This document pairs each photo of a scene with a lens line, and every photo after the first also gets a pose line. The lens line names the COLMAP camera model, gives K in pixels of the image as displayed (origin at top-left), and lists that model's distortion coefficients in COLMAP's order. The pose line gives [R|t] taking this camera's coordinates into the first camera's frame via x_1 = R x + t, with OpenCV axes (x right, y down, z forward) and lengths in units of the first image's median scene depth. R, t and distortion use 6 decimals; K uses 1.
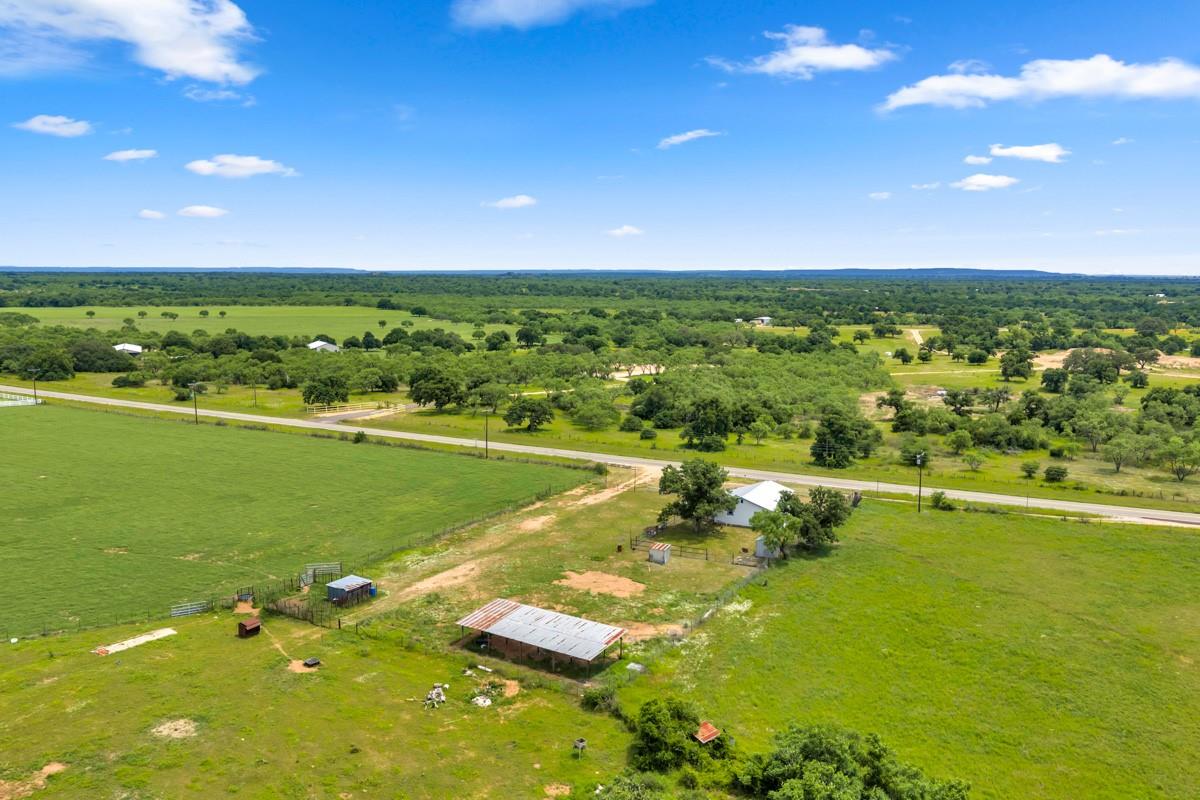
lens RADIAL K [[995.0, 0, 599.8], [0, 995.0, 336.9], [0, 0, 1]] dist [0.015423, -0.028126]
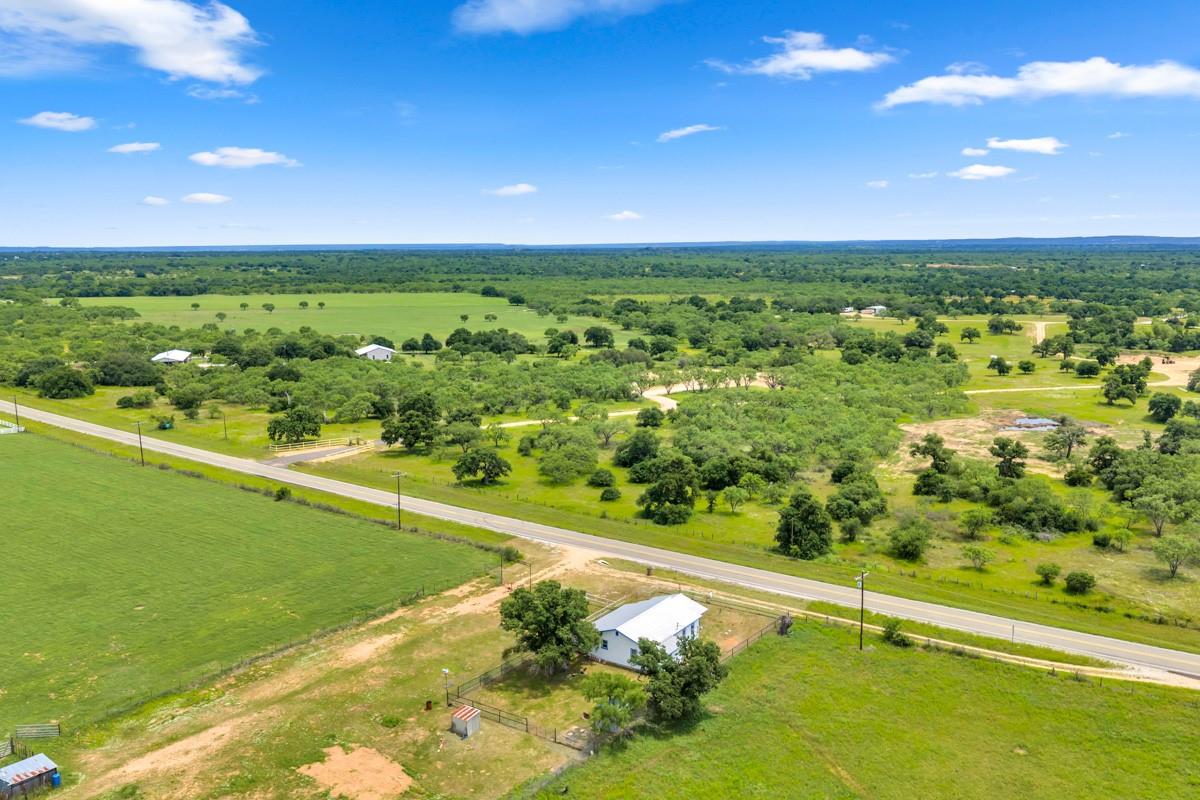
lens RADIAL K [[995.0, 0, 599.8], [0, 995.0, 336.9], [0, 0, 1]] dist [0.015423, -0.028126]
pose [[0.989254, 0.002493, -0.146183, 0.175459], [0.001514, 0.999626, 0.027294, -0.065685], [0.146196, -0.027222, 0.988881, 0.160925]]
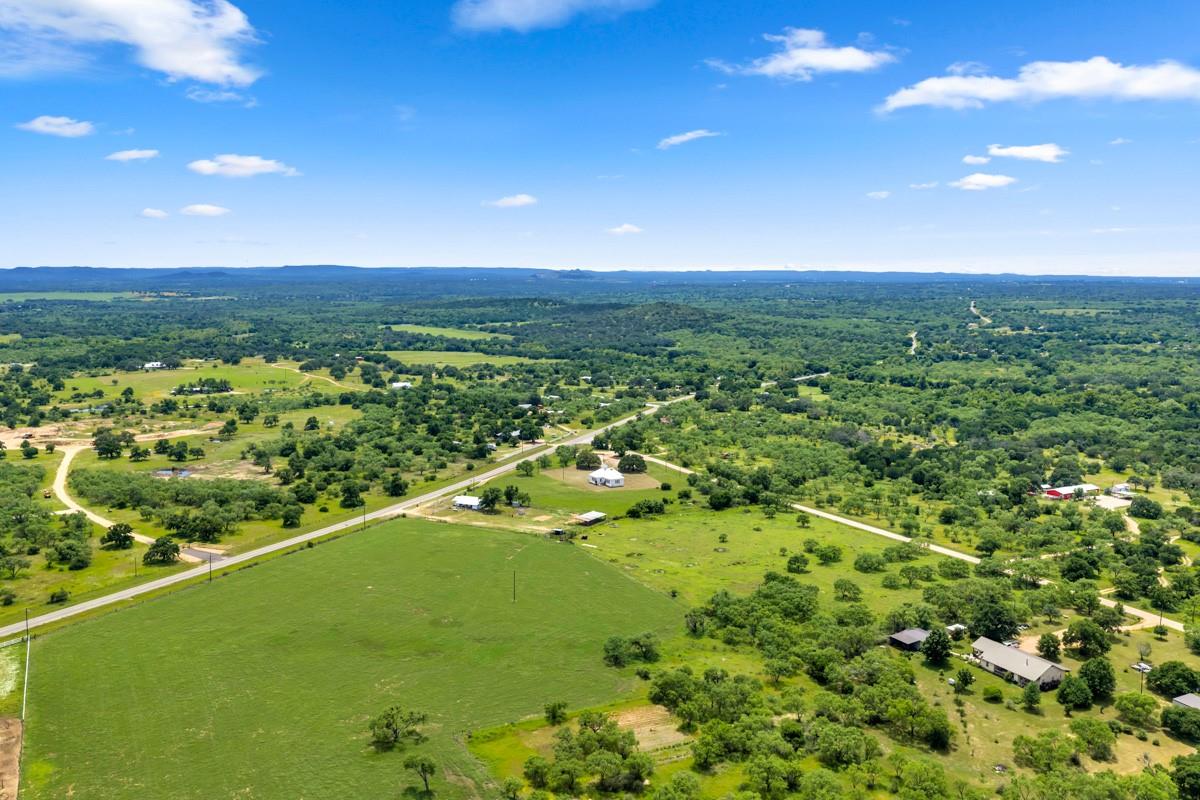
lens RADIAL K [[995.0, 0, 599.8], [0, 995.0, 336.9], [0, 0, 1]] dist [0.015423, -0.028126]
pose [[-0.044754, -0.063390, 0.996985, -2.120983], [0.059686, 0.996032, 0.066009, -0.378089], [-0.997213, 0.062460, -0.040793, 0.526921]]
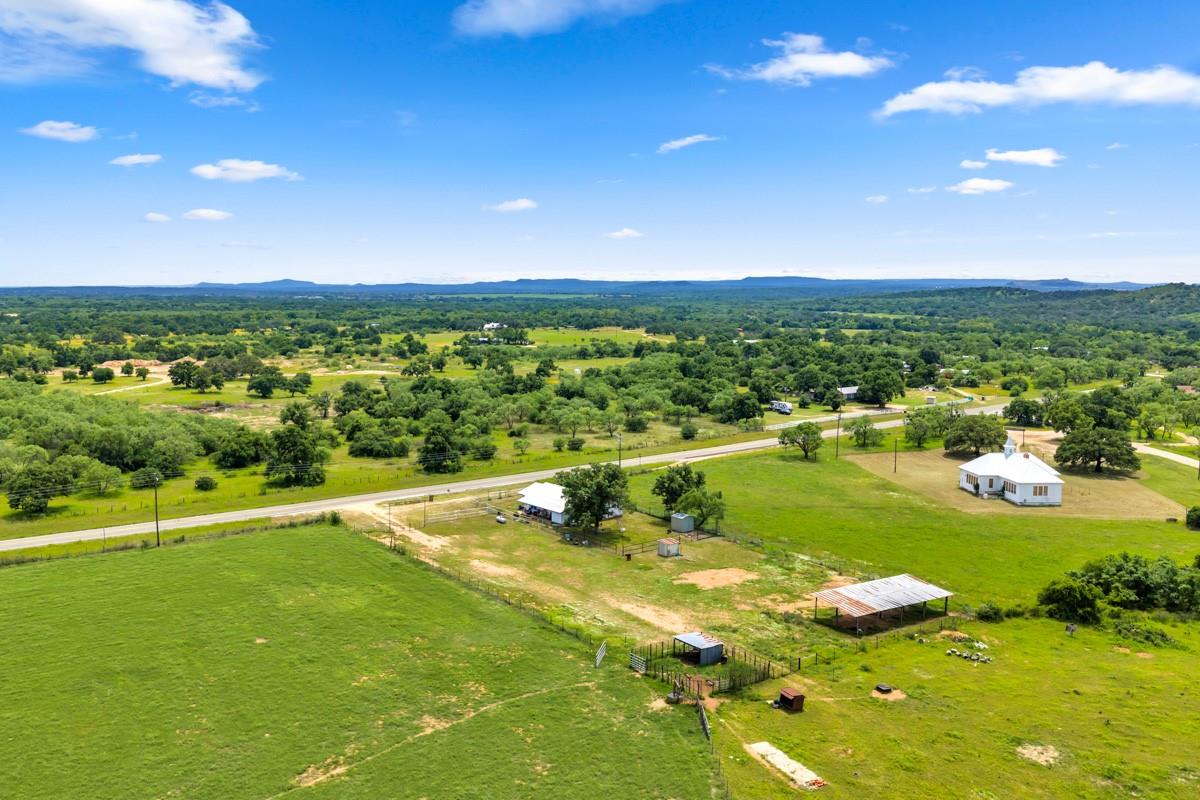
lens RADIAL K [[995.0, 0, 599.8], [0, 995.0, 336.9], [0, 0, 1]] dist [0.015423, -0.028126]
pose [[0.403160, -0.045173, 0.914014, -0.593430], [0.056426, 0.998108, 0.024440, -0.024456], [-0.913388, 0.041720, 0.404946, 0.396530]]
